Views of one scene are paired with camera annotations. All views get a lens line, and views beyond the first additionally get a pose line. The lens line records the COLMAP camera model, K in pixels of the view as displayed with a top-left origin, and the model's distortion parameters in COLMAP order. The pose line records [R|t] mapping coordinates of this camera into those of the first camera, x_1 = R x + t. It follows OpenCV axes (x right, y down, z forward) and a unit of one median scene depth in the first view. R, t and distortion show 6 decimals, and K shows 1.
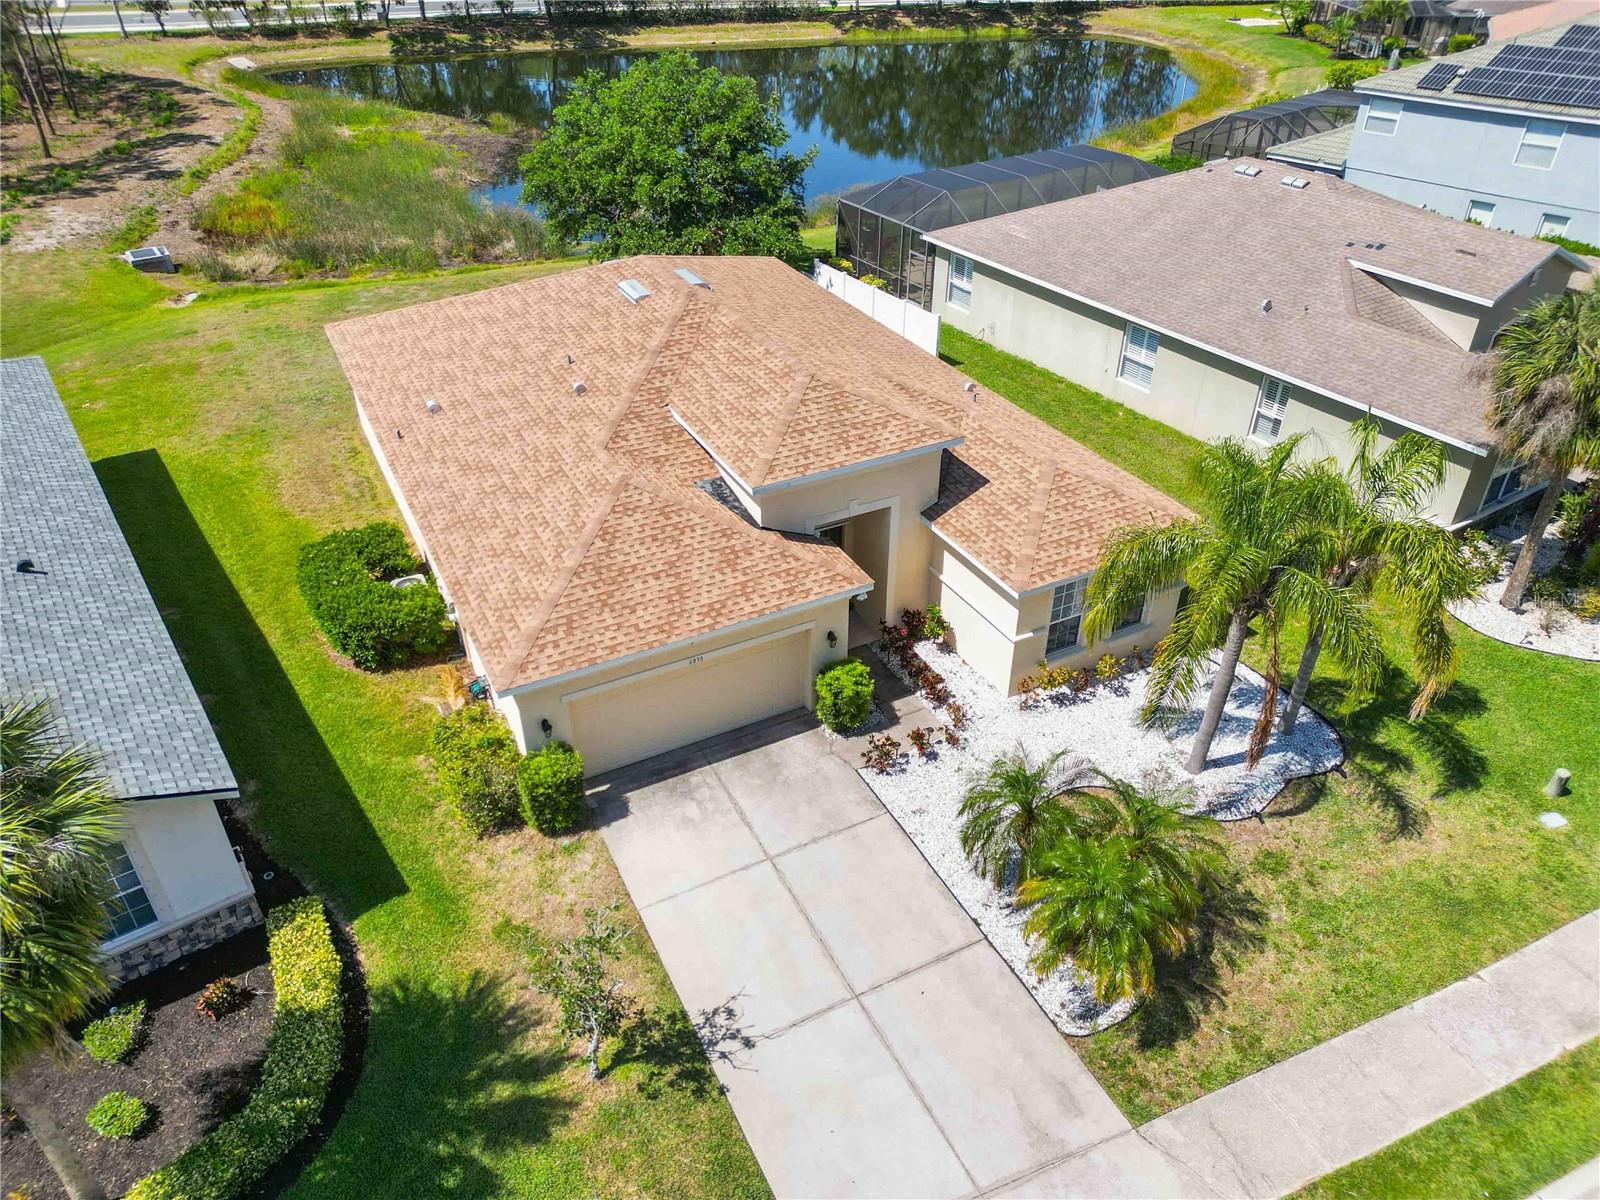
lens RADIAL K [[1116.5, 0, 797.6], [0, 1116.5, 597.0], [0, 0, 1]] dist [0.069243, -0.062066]
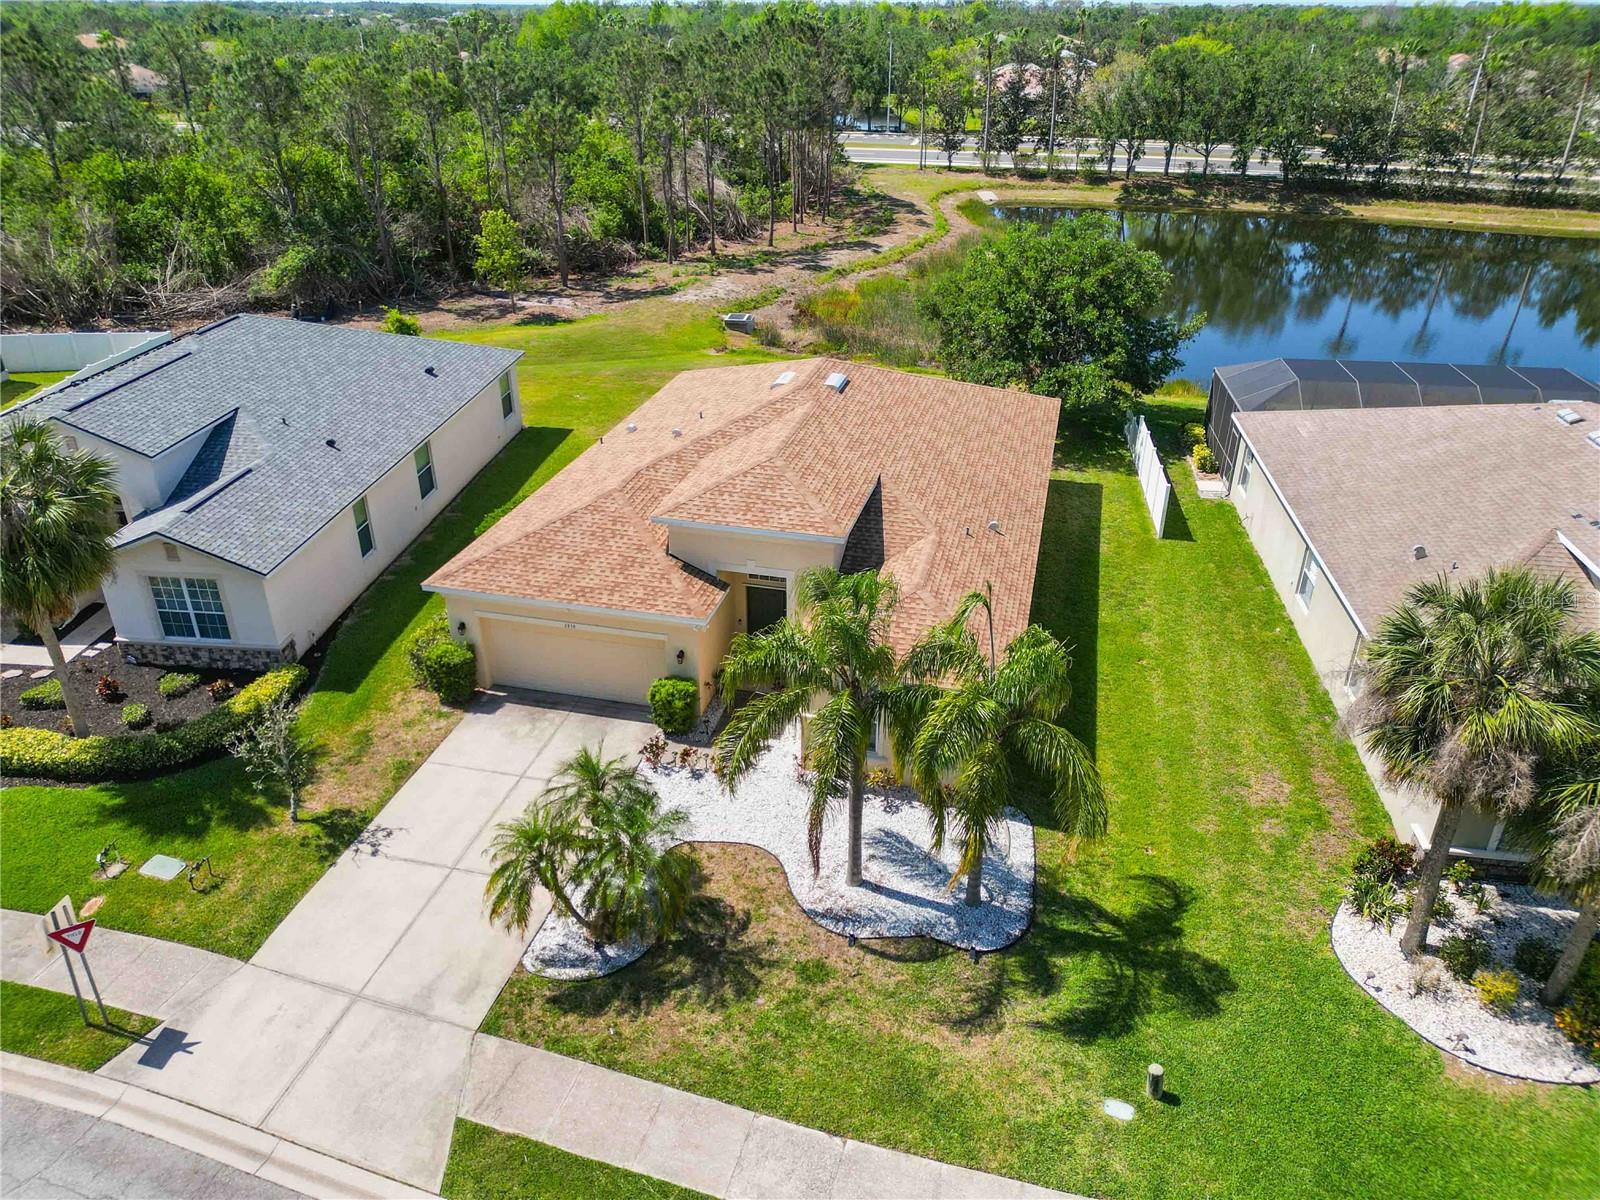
lens RADIAL K [[1116.5, 0, 797.6], [0, 1116.5, 597.0], [0, 0, 1]] dist [0.069243, -0.062066]
pose [[0.750224, 0.309407, -0.584321, 0.782487], [-0.371715, 0.928237, 0.014262, -0.084174], [0.546802, 0.206501, 0.811397, 0.060426]]
